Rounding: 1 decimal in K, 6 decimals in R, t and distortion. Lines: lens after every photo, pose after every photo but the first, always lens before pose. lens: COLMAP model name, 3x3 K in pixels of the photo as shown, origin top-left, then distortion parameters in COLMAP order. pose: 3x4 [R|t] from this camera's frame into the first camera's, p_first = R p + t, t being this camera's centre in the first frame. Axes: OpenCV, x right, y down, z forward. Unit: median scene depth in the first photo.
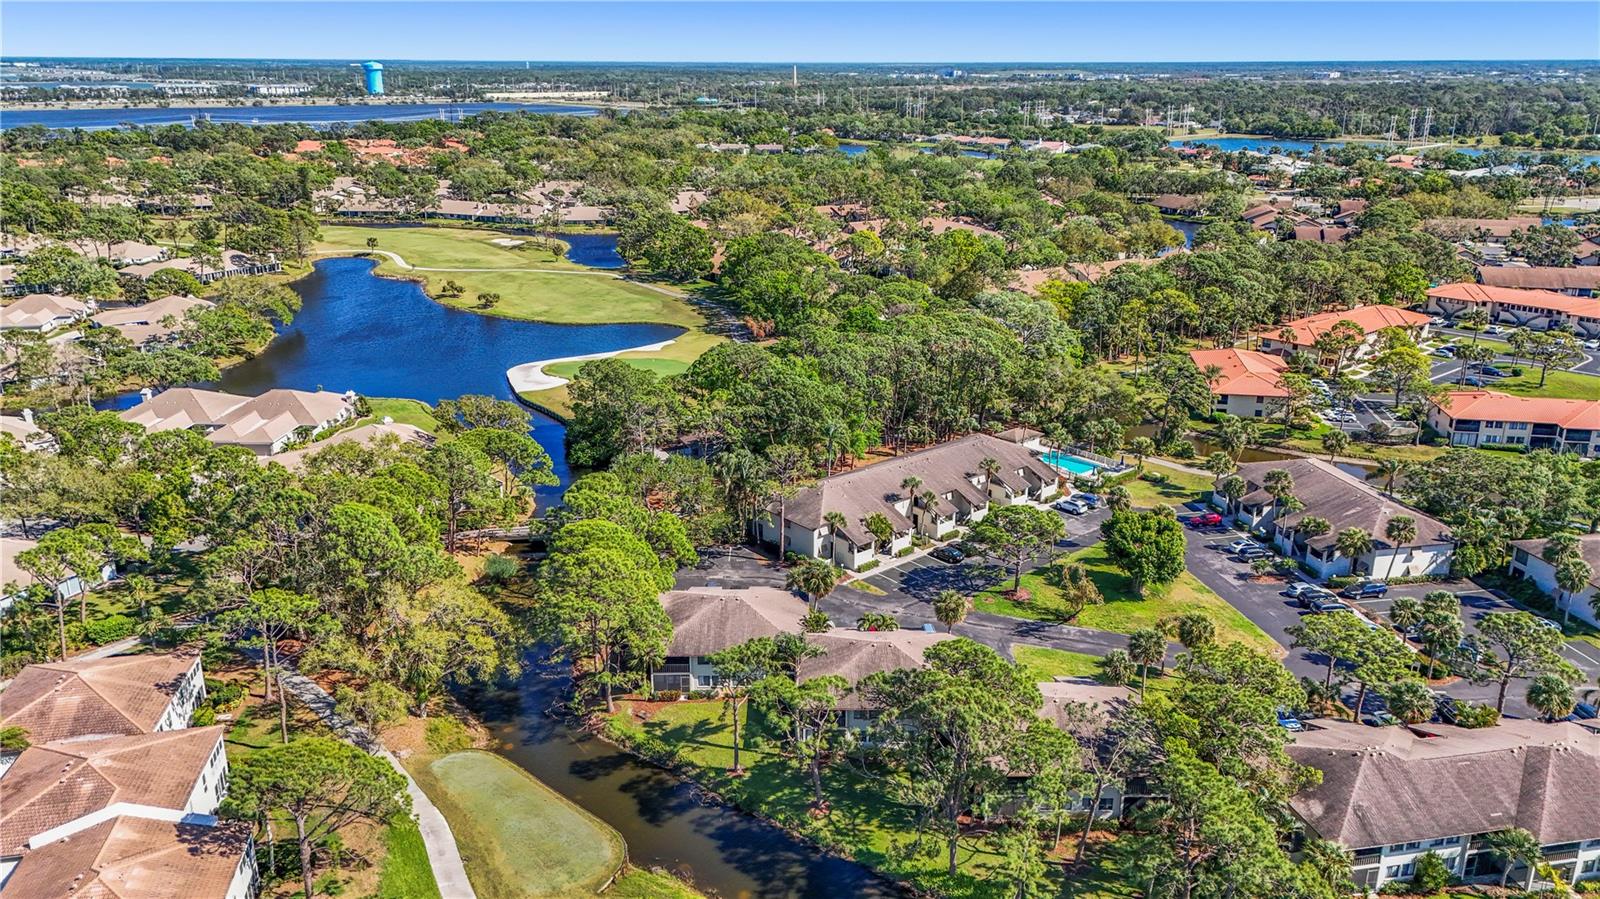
lens RADIAL K [[1183.5, 0, 800.0], [0, 1183.5, 449.5], [0, 0, 1]] dist [0.064492, -0.067458]
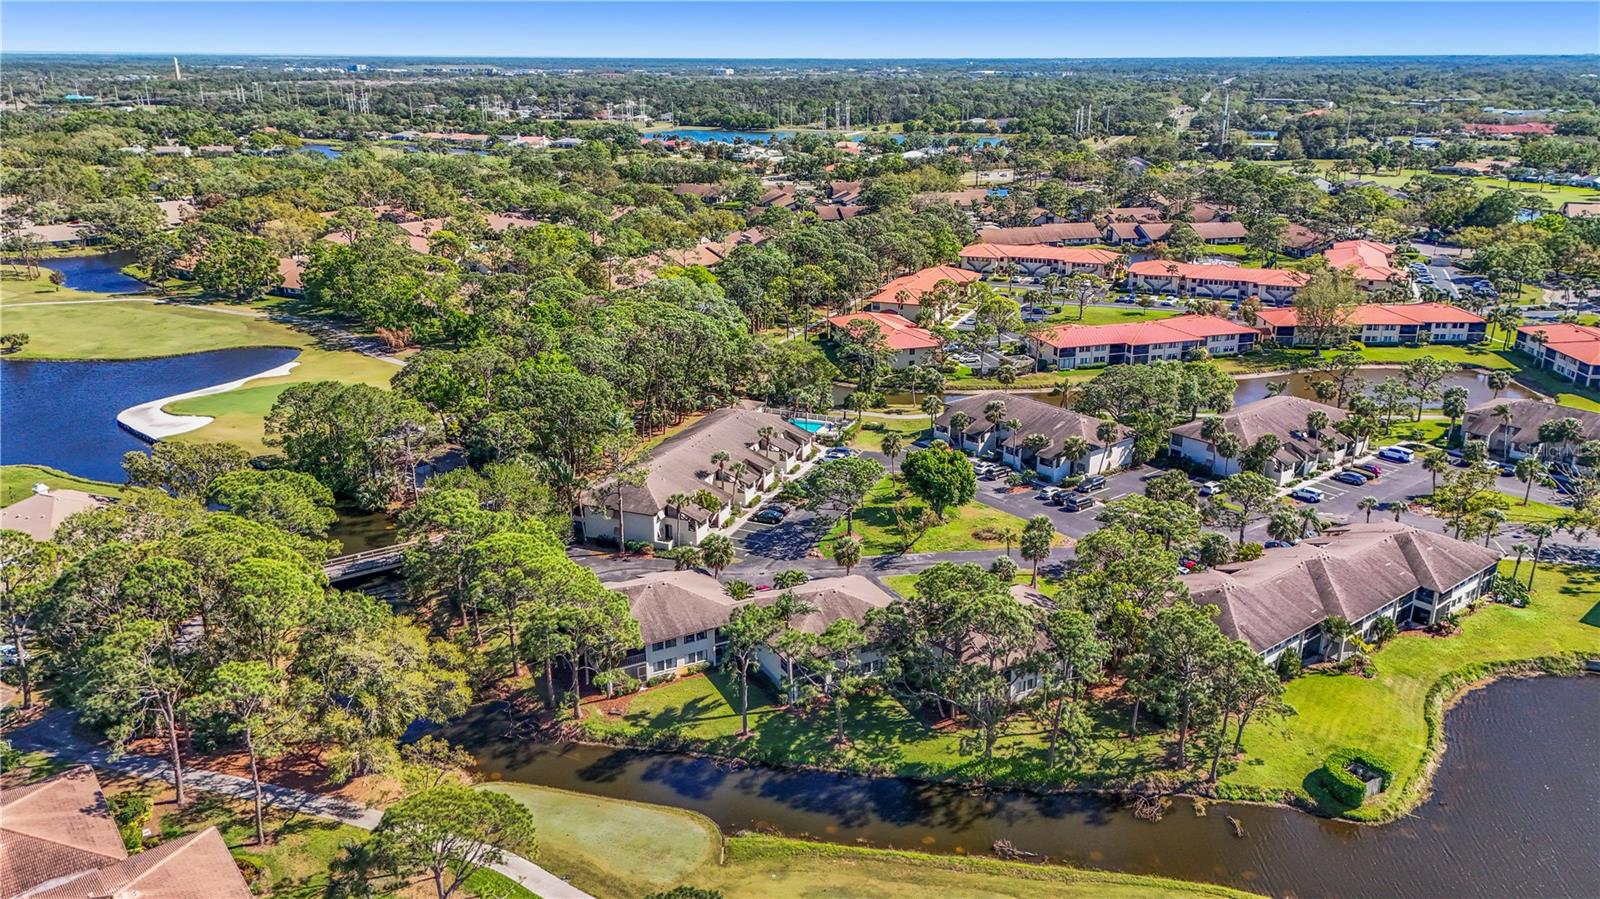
lens RADIAL K [[1183.5, 0, 800.0], [0, 1183.5, 449.5], [0, 0, 1]] dist [0.064492, -0.067458]
pose [[0.884913, -0.145669, 0.442390, -0.251254], [0.143966, 0.988867, 0.037635, -0.006582], [-0.442947, 0.030385, 0.896033, 0.015755]]
